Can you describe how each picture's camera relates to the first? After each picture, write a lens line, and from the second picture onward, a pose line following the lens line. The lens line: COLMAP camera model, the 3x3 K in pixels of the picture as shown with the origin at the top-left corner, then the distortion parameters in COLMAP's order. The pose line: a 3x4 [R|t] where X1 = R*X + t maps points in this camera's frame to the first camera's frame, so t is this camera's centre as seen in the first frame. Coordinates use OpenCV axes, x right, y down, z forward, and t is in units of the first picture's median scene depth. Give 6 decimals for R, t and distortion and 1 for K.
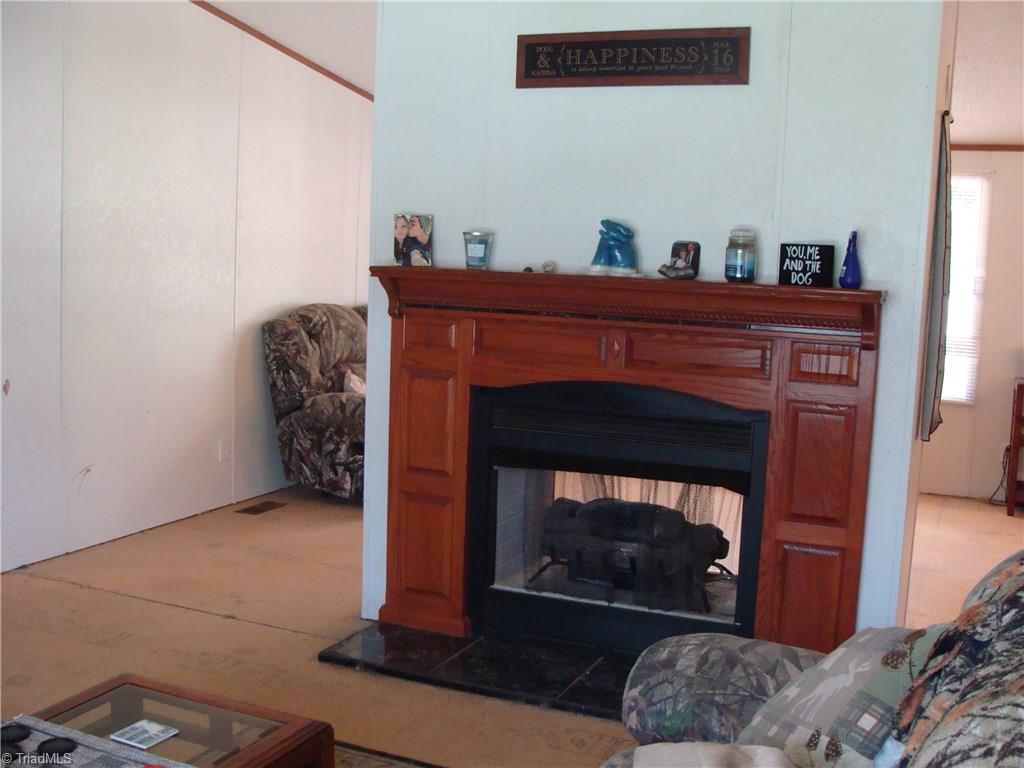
lens RADIAL K [[1172.9, 0, 528.4], [0, 1172.9, 408.5], [0, 0, 1]] dist [-0.194356, 0.219267]
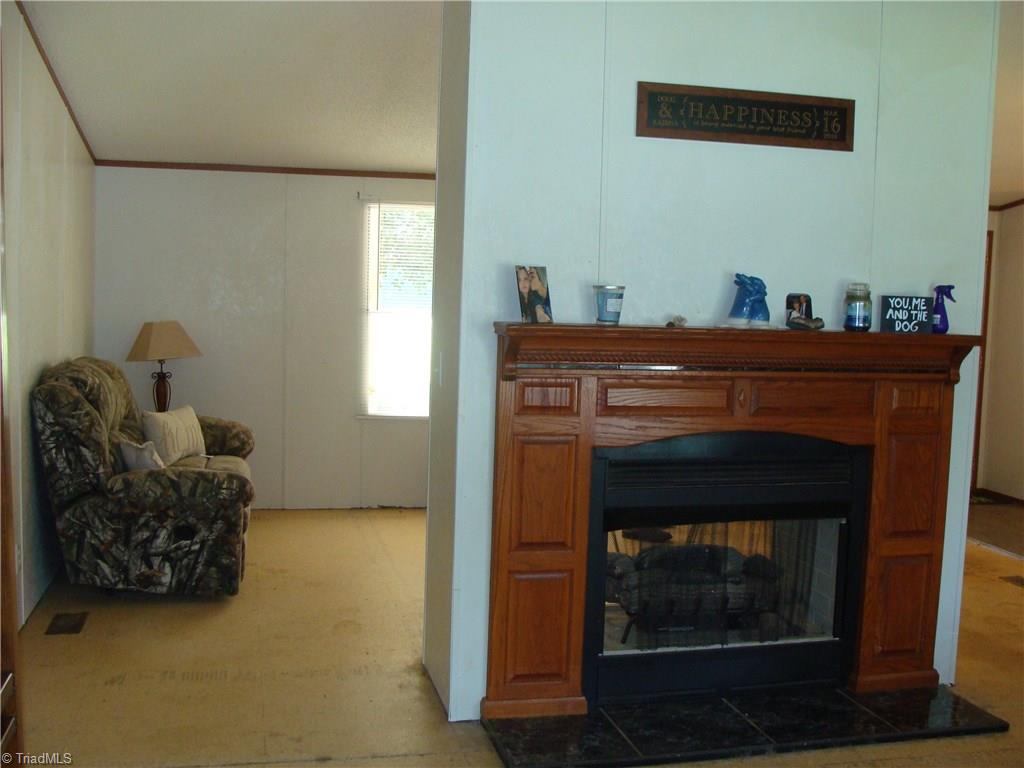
lens RADIAL K [[1172.9, 0, 528.4], [0, 1172.9, 408.5], [0, 0, 1]] dist [-0.194356, 0.219267]
pose [[0.795551, -0.077166, 0.600953, -0.690948], [0.083894, 0.996332, 0.016874, -0.075142], [-0.600050, 0.036992, 0.799107, 0.292921]]
